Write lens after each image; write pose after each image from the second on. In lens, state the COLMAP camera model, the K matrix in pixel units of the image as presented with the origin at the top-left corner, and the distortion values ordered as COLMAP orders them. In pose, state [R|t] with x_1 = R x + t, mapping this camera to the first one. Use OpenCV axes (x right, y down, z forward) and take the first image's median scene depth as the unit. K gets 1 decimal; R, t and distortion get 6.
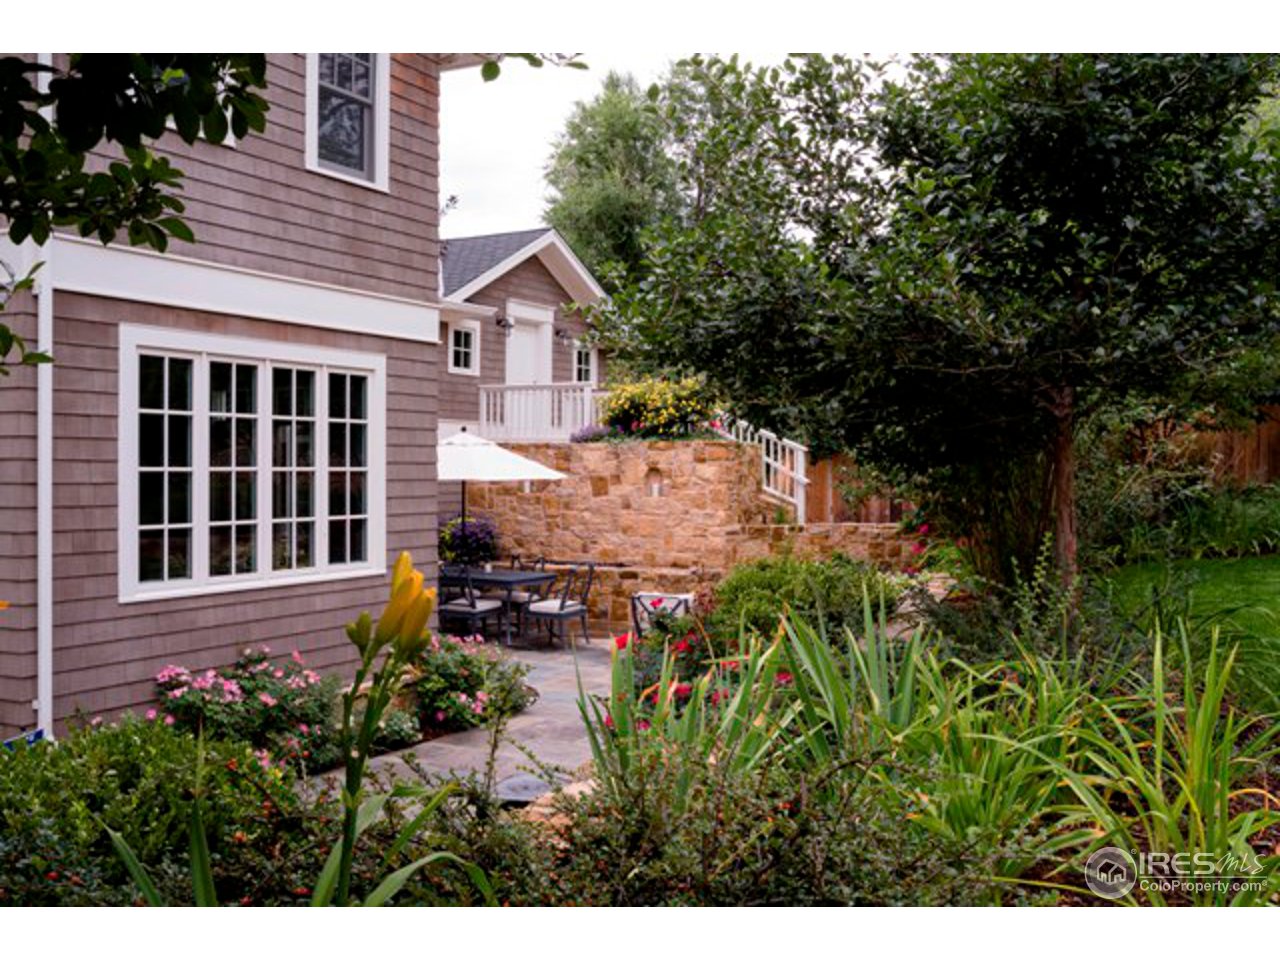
lens RADIAL K [[1230.4, 0, 635.5], [0, 1230.4, 474.1], [0, 0, 1]] dist [-0.062581, 0.000000]
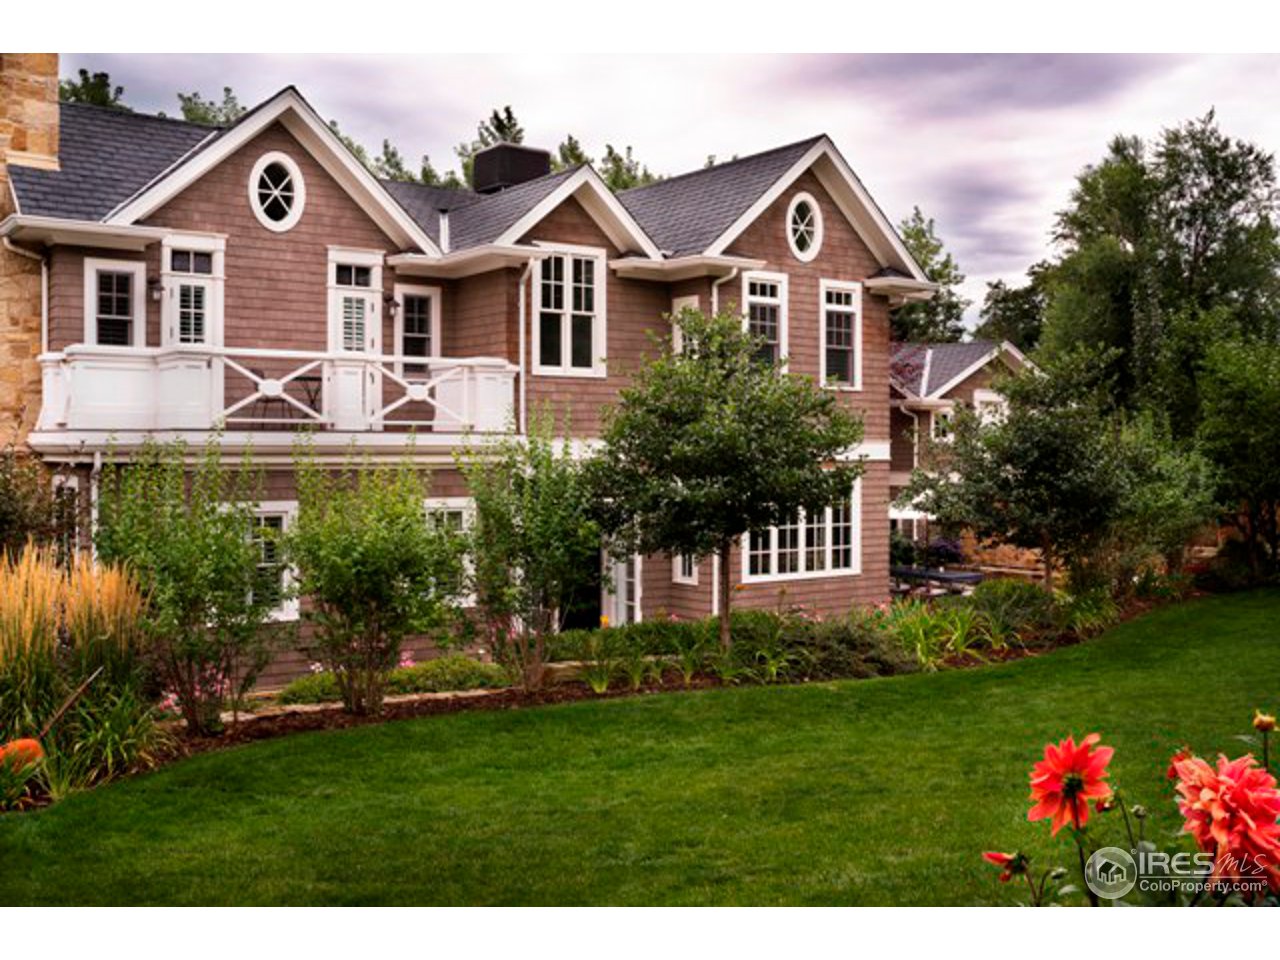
lens RADIAL K [[1230.4, 0, 637.5], [0, 1230.4, 478.3], [0, 0, 1]] dist [-0.062581, 0.000000]
pose [[0.894926, 0.007444, -0.446152, 0.389690], [0.000067, 0.999859, 0.016815, -0.117372], [0.446214, -0.015078, 0.894799, -1.038544]]
